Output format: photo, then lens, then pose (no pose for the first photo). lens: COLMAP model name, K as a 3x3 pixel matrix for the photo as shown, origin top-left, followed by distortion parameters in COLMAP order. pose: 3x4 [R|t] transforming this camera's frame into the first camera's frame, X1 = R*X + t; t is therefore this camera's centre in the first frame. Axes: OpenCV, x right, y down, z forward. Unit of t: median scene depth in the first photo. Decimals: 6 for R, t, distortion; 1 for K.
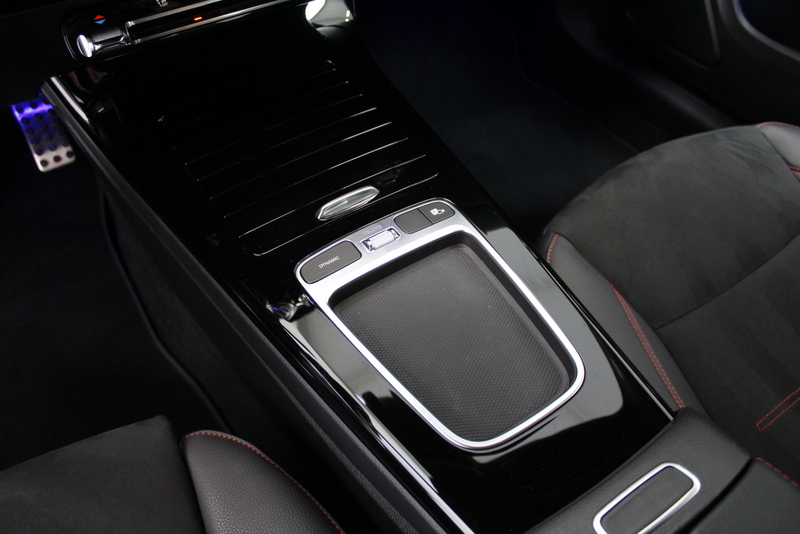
lens RADIAL K [[663.7, 0, 400.0], [0, 663.7, 267.0], [0, 0, 1]] dist [-0.185293, 0.173616]
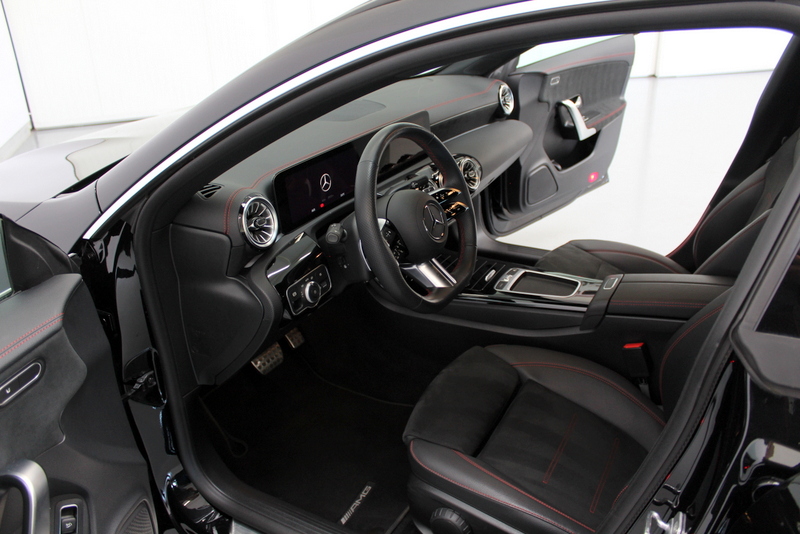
lens RADIAL K [[663.7, 0, 400.0], [0, 663.7, 267.0], [0, 0, 1]] dist [-0.185293, 0.173616]
pose [[0.892822, -0.230350, 0.387049, -1.389129], [0.372778, 0.860213, -0.347952, 0.673340], [-0.252794, 0.454943, 0.853887, -1.359105]]
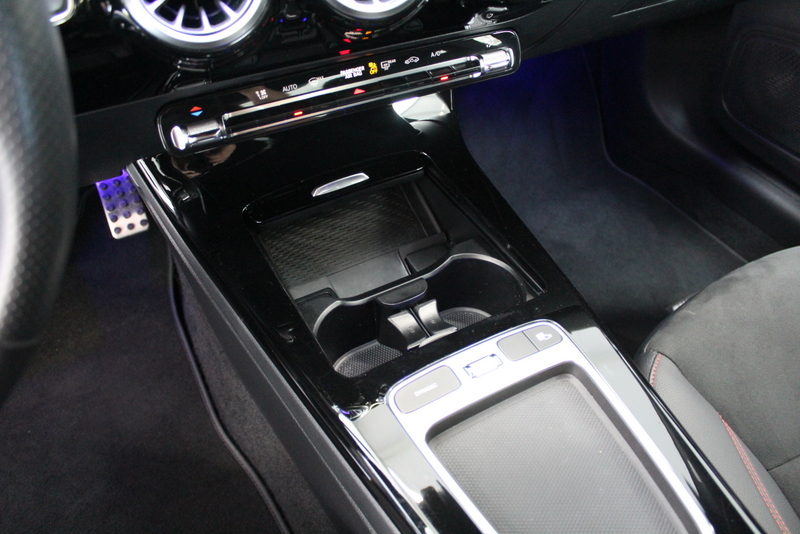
lens RADIAL K [[665.6, 0, 400.0], [0, 665.6, 267.0], [0, 0, 1]] dist [-0.177589, 0.159651]
pose [[0.995211, 0.058835, -0.078058, -0.060260], [-0.065159, 0.994573, -0.081109, -0.073364], [0.072862, 0.085807, 0.993644, 0.058278]]
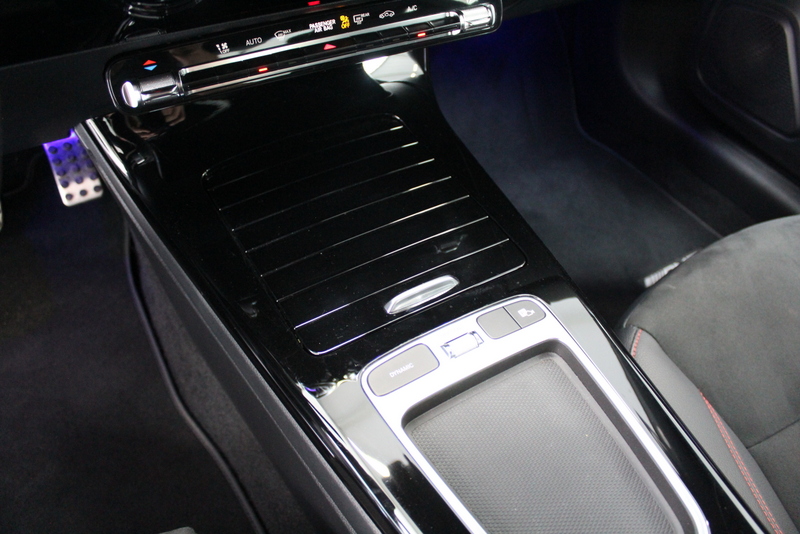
lens RADIAL K [[663.7, 0, 400.0], [0, 663.7, 267.0], [0, 0, 1]] dist [-0.185293, 0.173616]
pose [[0.997675, 0.065776, -0.017829, -0.076063], [-0.066404, 0.997095, -0.037303, -0.079477], [0.015323, 0.038400, 0.999145, 0.111617]]
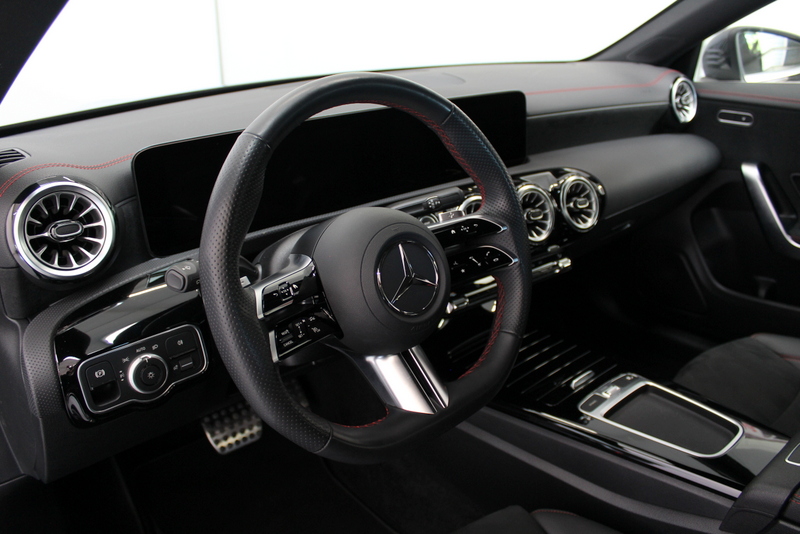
lens RADIAL K [[663.7, 0, 400.0], [0, 663.7, 267.0], [0, 0, 1]] dist [-0.185293, 0.173616]
pose [[0.992595, -0.067422, 0.101040, -0.618787], [0.106084, 0.886345, -0.450710, 0.325941], [-0.059168, 0.458091, 0.886934, -0.622352]]
